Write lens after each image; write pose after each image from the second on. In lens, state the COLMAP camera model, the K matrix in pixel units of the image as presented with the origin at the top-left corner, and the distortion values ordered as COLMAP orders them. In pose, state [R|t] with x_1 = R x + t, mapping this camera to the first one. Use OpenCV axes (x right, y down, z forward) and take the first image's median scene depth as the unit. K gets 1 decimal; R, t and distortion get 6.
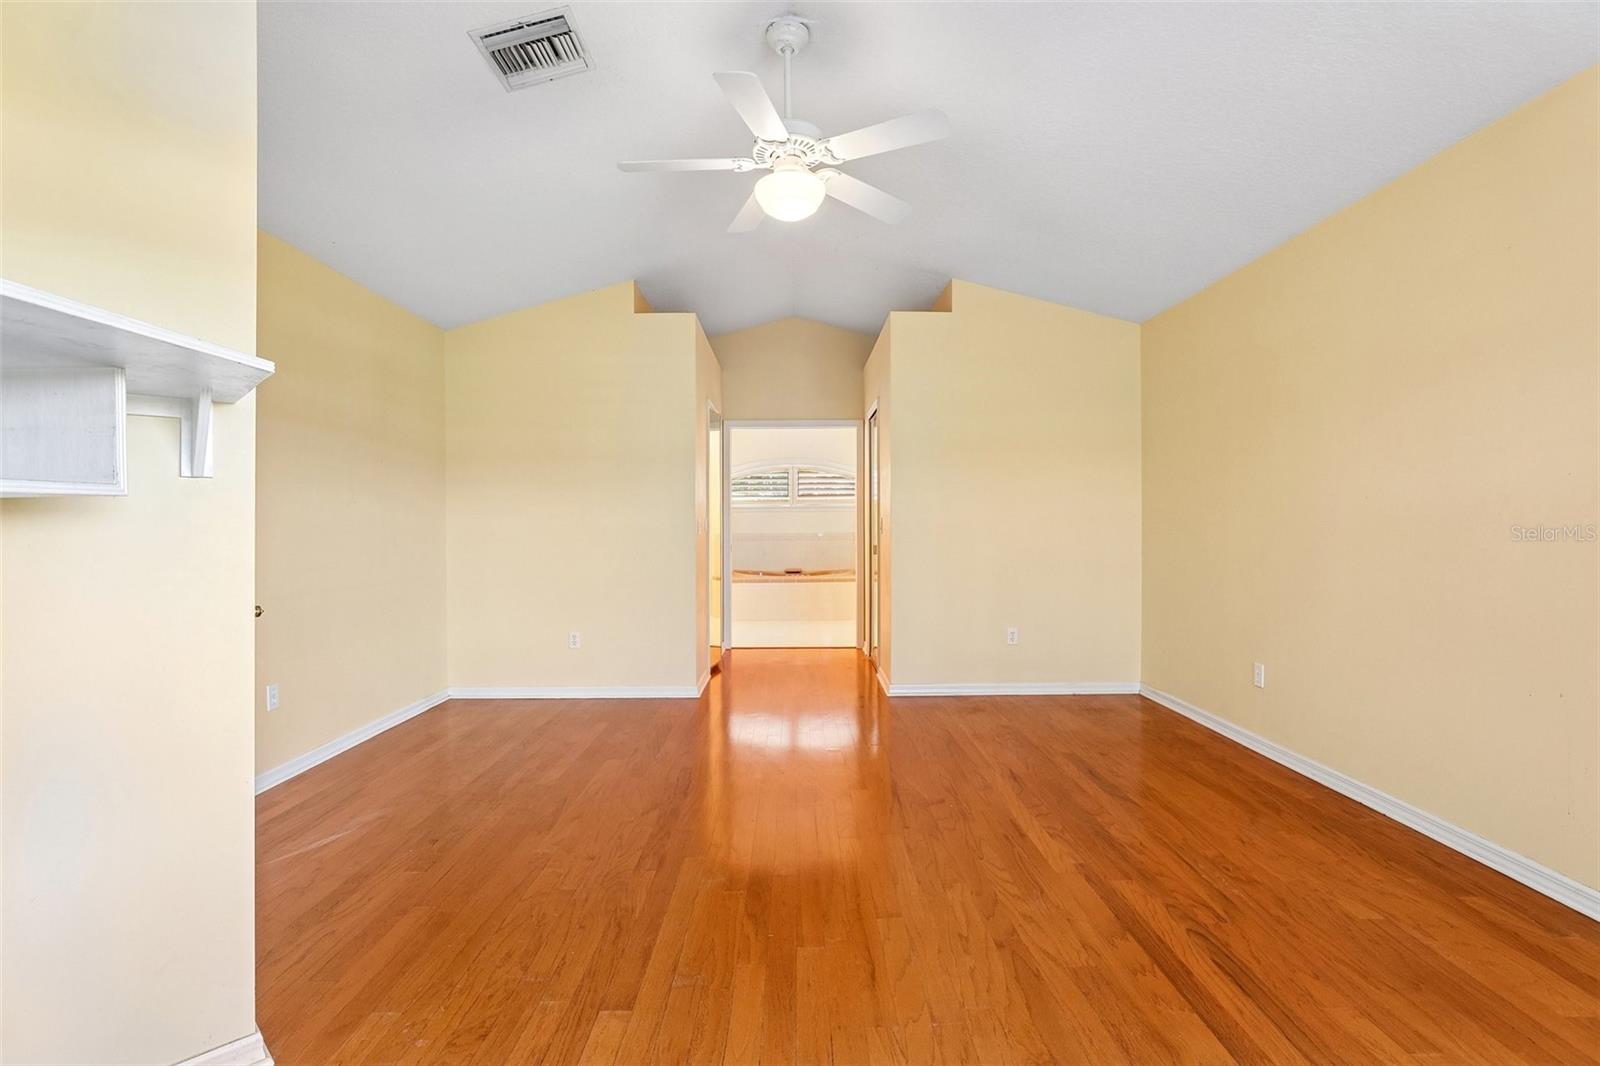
lens RADIAL K [[748.5, 0, 803.9], [0, 748.5, 523.4], [0, 0, 1]] dist [-0.032559, 0.010521]
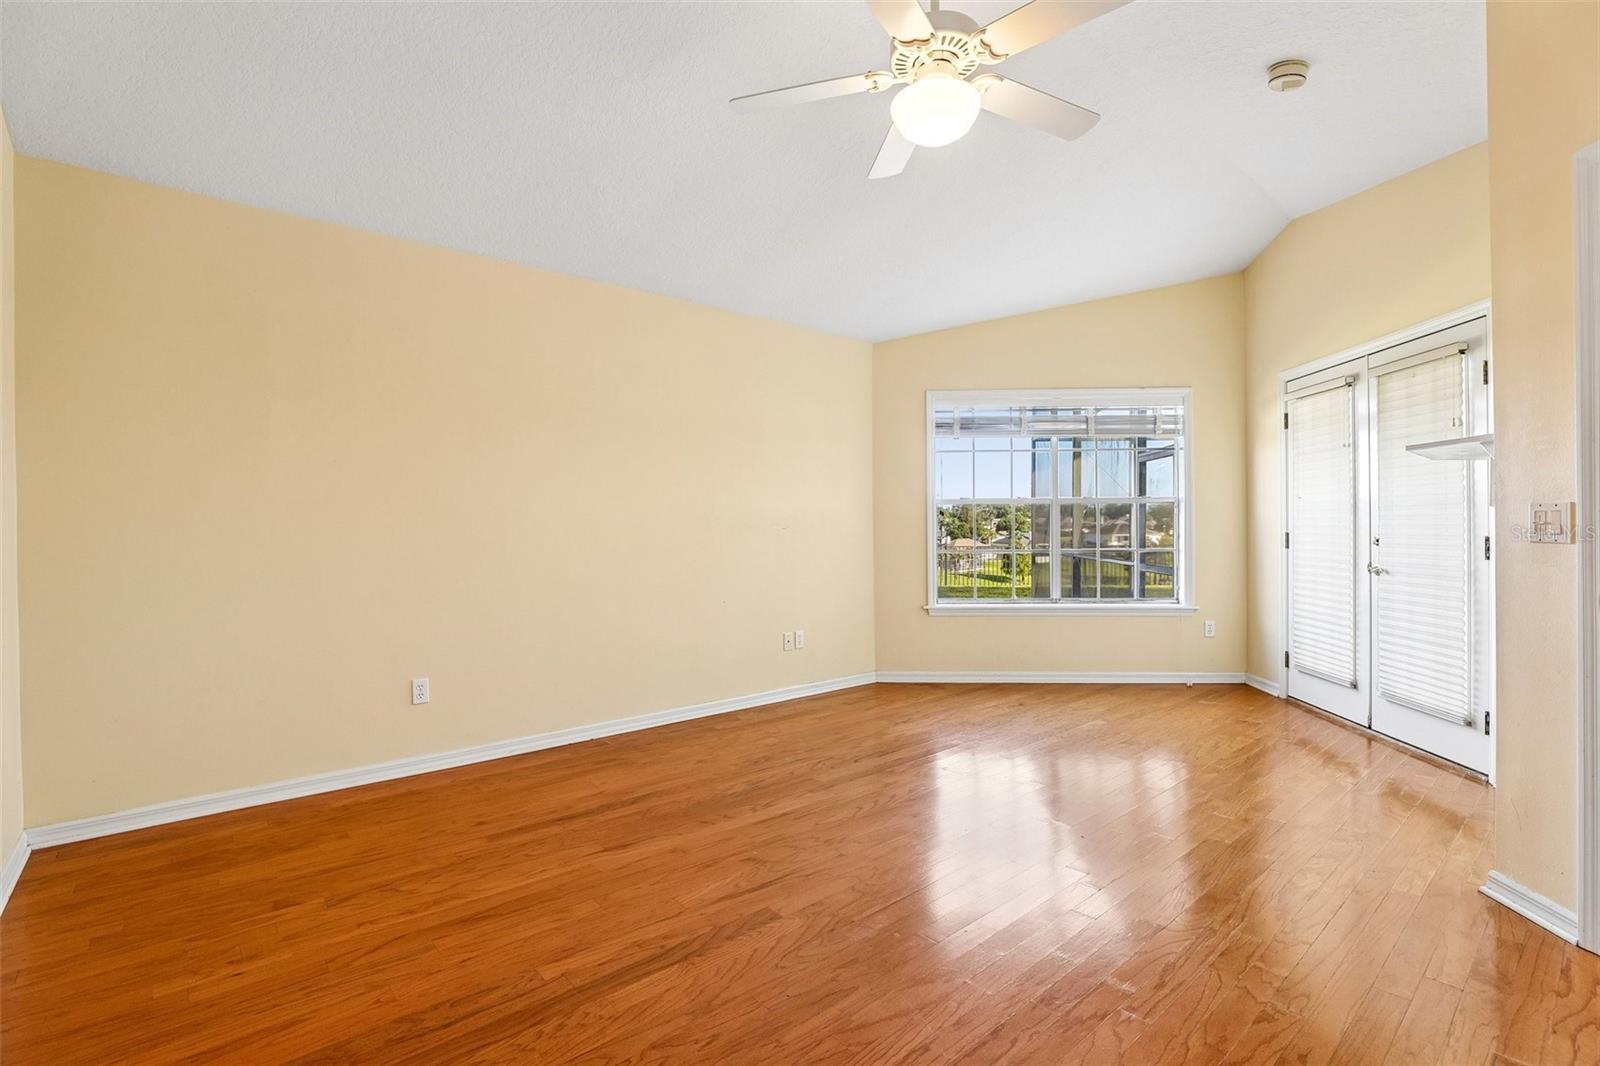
lens RADIAL K [[748.5, 0, 803.9], [0, 748.5, 523.4], [0, 0, 1]] dist [-0.032559, 0.010521]
pose [[-0.644965, 0.001332, 0.764211, -0.529385], [0.000919, 0.999999, -0.000968, -0.006687], [-0.764211, 0.000077, -0.644966, 1.586150]]
